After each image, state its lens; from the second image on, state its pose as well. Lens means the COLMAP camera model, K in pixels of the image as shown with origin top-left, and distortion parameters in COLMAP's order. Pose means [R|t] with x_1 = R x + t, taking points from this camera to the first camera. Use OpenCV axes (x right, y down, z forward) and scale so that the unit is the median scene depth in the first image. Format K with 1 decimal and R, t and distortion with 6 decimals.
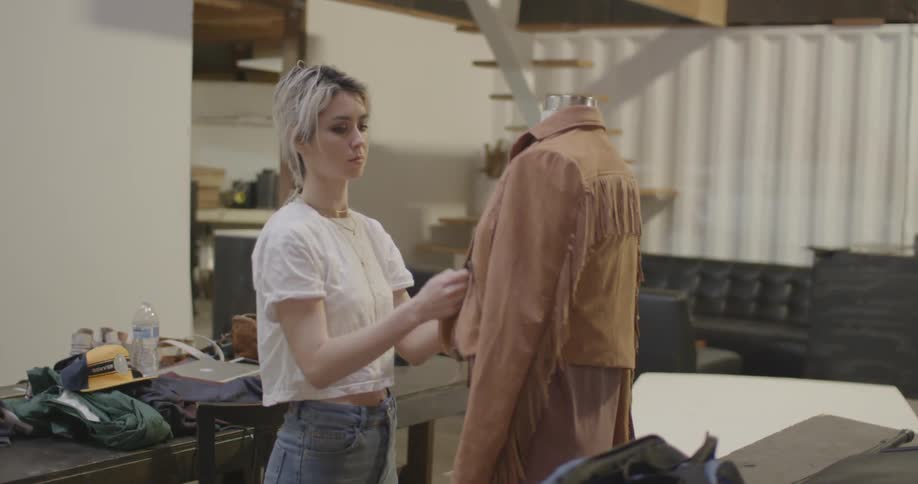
lens RADIAL K [[1286.9, 0, 459.0], [0, 1286.9, 242.0], [0, 0, 1]] dist [-0.113149, -0.028135]
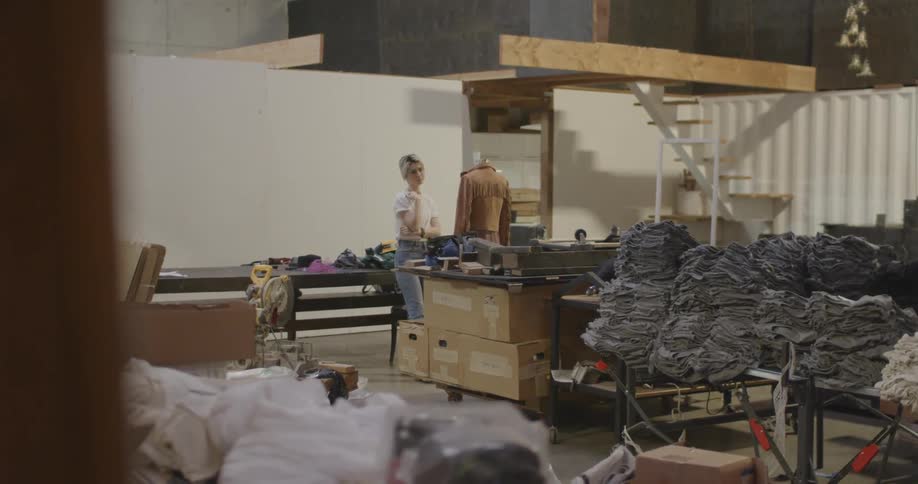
lens RADIAL K [[1286.9, 0, 459.0], [0, 1286.9, 242.0], [0, 0, 1]] dist [-0.113149, -0.028135]
pose [[0.941620, -0.012166, -0.336459, 0.344330], [0.004959, 0.999740, -0.022270, 0.056938], [0.336642, 0.019301, 0.941435, -0.695743]]
